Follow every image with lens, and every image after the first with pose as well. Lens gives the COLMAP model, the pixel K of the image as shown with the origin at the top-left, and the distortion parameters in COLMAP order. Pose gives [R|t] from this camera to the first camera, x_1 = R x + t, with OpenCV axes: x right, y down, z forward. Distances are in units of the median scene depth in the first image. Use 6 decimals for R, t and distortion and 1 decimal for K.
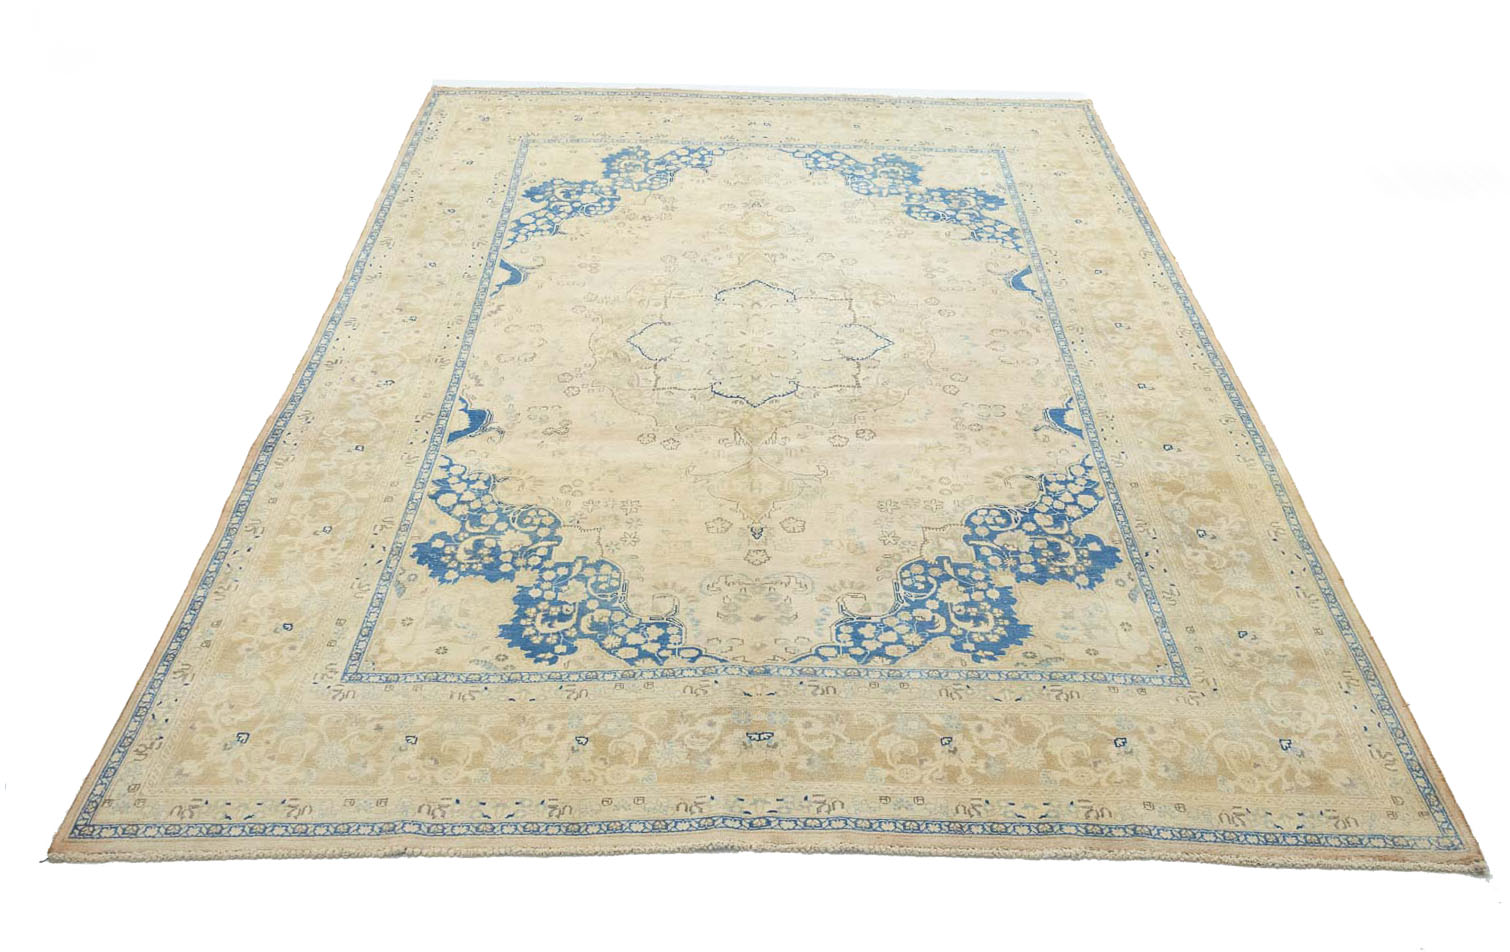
lens RADIAL K [[1250.2, 0, 753.1], [0, 1250.2, 473.5], [0, 0, 1]] dist [-0.024249, 0.003592]
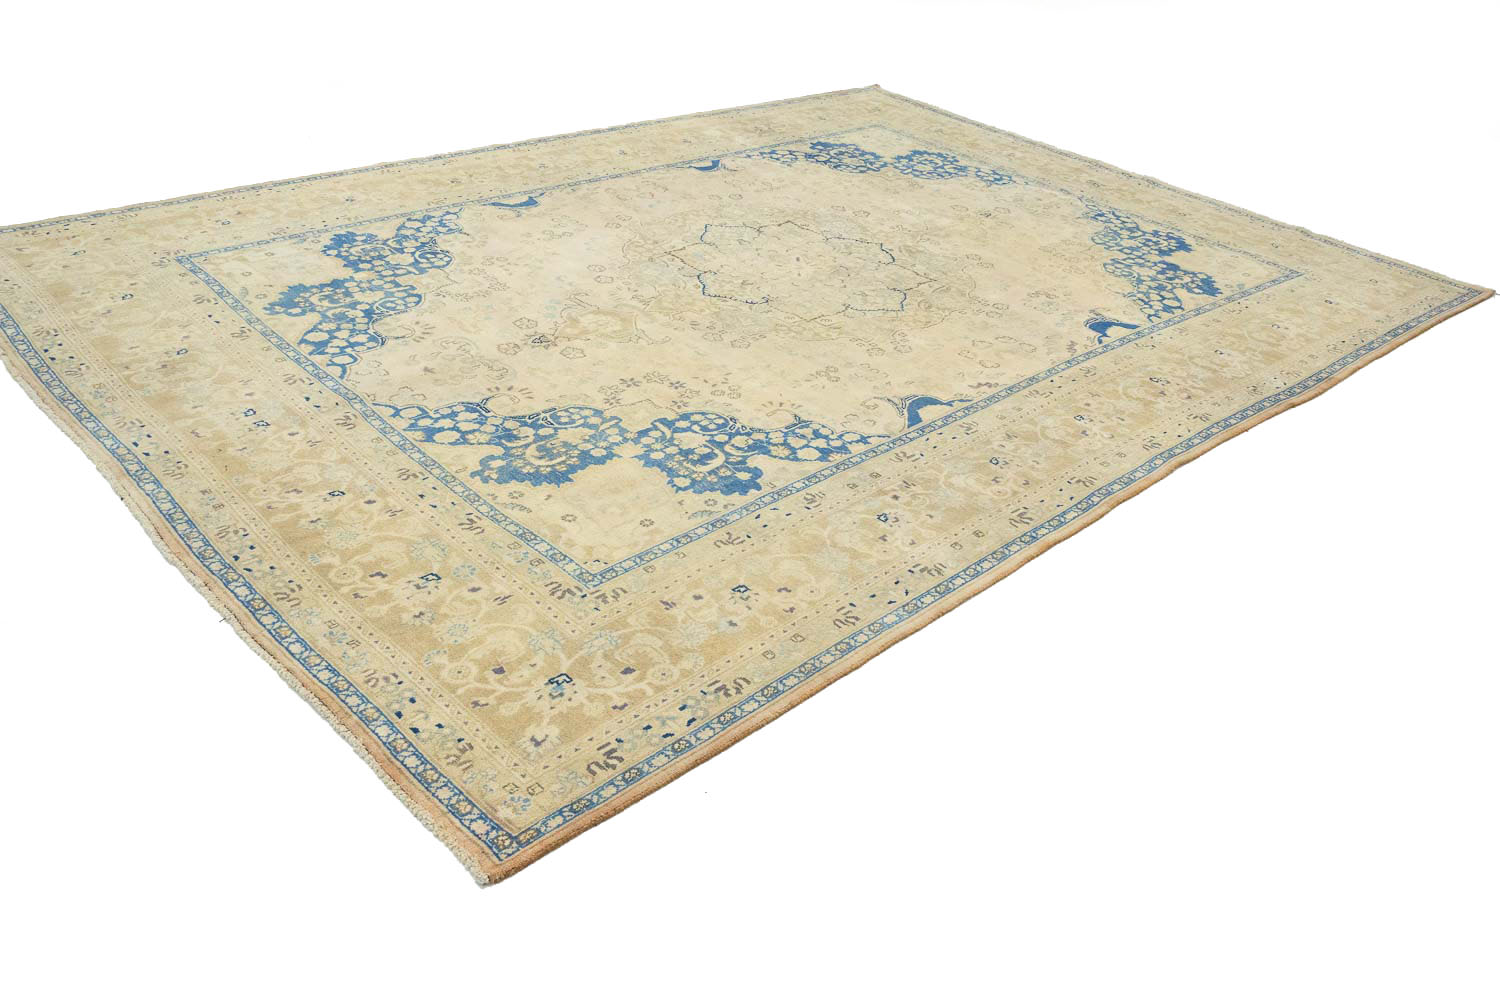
lens RADIAL K [[1242.4, 0, 737.7], [0, 1242.4, 504.9], [0, 0, 1]] dist [-0.003718, 0.002019]
pose [[-0.663914, -0.466070, 0.584805, -0.766216], [0.385715, 0.456544, 0.801743, -1.012923], [-0.640658, 0.757856, -0.123336, 1.592473]]
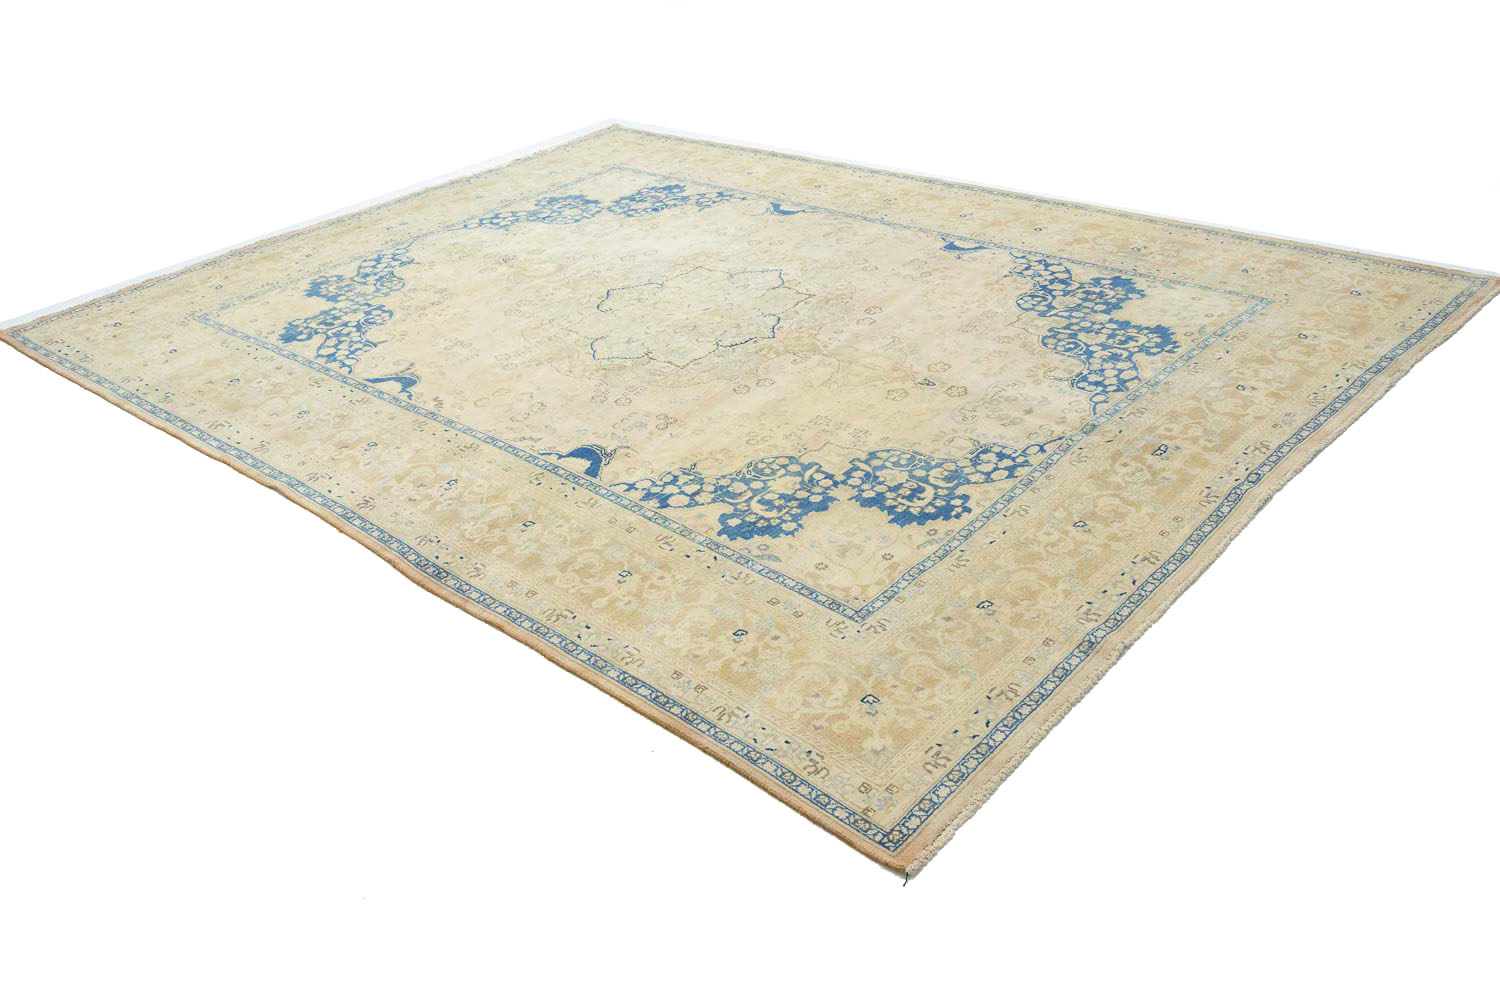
lens RADIAL K [[1229.2, 0, 740.9], [0, 1229.2, 539.1], [0, 0, 1]] dist [-0.012145, 0.004634]
pose [[0.689592, -0.461683, 0.557952, -0.736572], [0.529435, 0.847071, 0.046571, 0.027767], [-0.494127, 0.263284, 0.828565, 0.265507]]
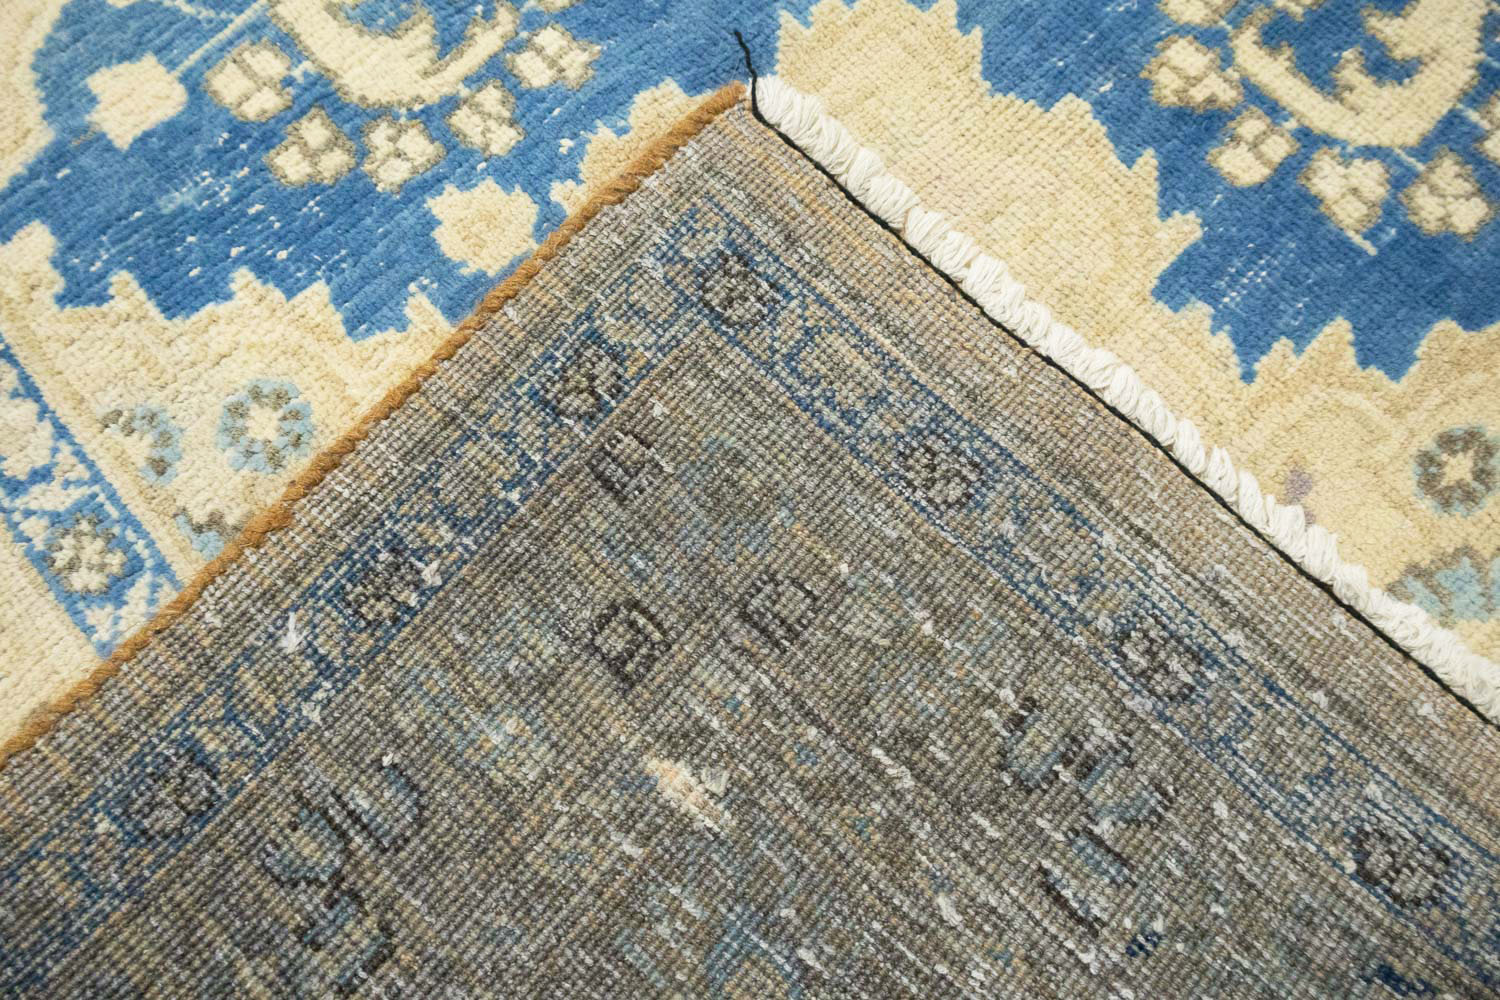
lens RADIAL K [[1231.3, 0, 750.0], [0, 1231.3, 500.0], [0, 0, 1]] dist [0.037595, -0.004405]
pose [[0.733671, -0.655840, 0.177767, -0.252305], [0.437855, 0.656351, 0.614400, 0.030700], [-0.519625, -0.372931, 0.768708, 0.834137]]
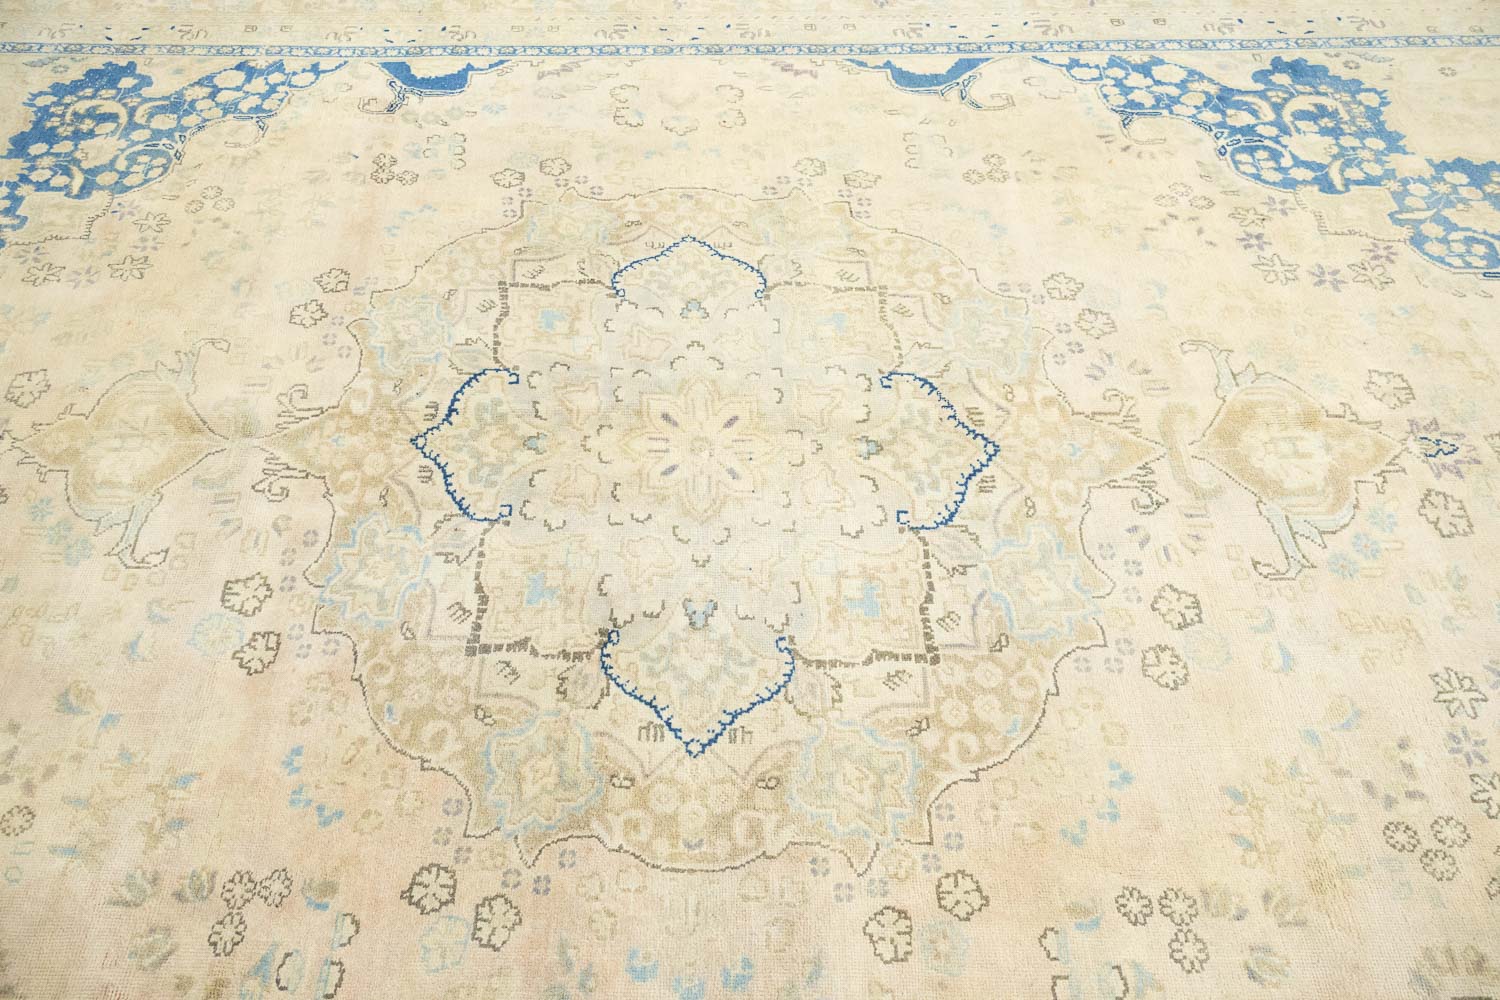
lens RADIAL K [[1227.5, 0, 739.6], [0, 1227.5, 499.6], [0, 0, 1]] dist [0.002214, -0.001054]
pose [[0.000319, 0.775632, -0.631186, 0.334590], [-0.619913, 0.495426, 0.608490, -0.433432], [0.784670, 0.391087, 0.480982, 1.014006]]
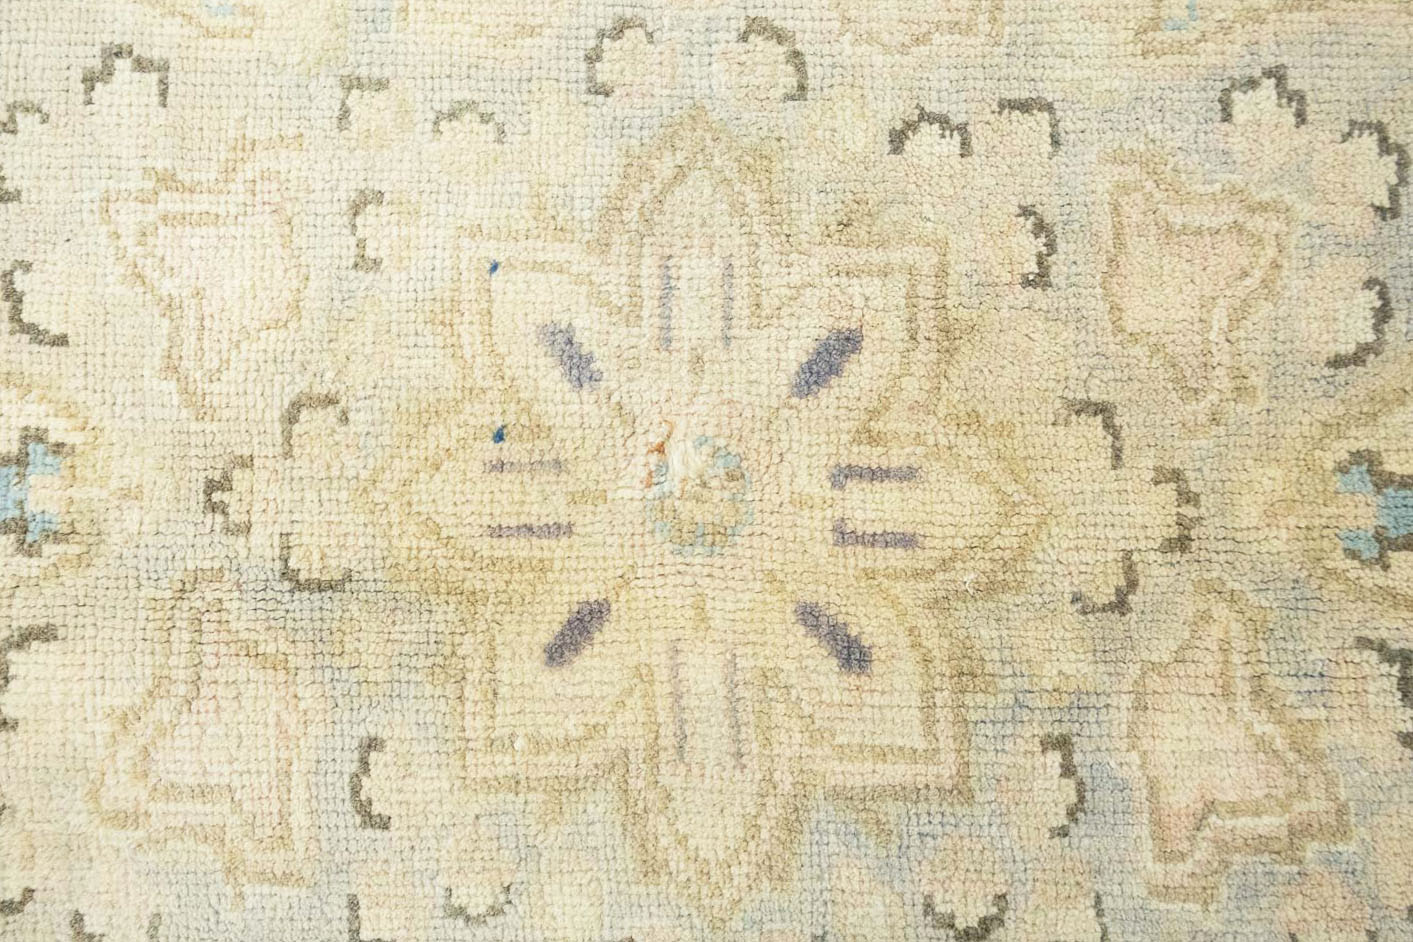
lens RADIAL K [[1170.3, 0, 694.9], [0, 1170.3, 475.6], [0, 0, 1]] dist [-0.003718, 0.002019]
pose [[0.011343, -0.999666, 0.023215, 0.005426], [0.622052, 0.025231, 0.782569, -0.223896], [-0.782894, 0.005564, 0.622131, 1.160264]]
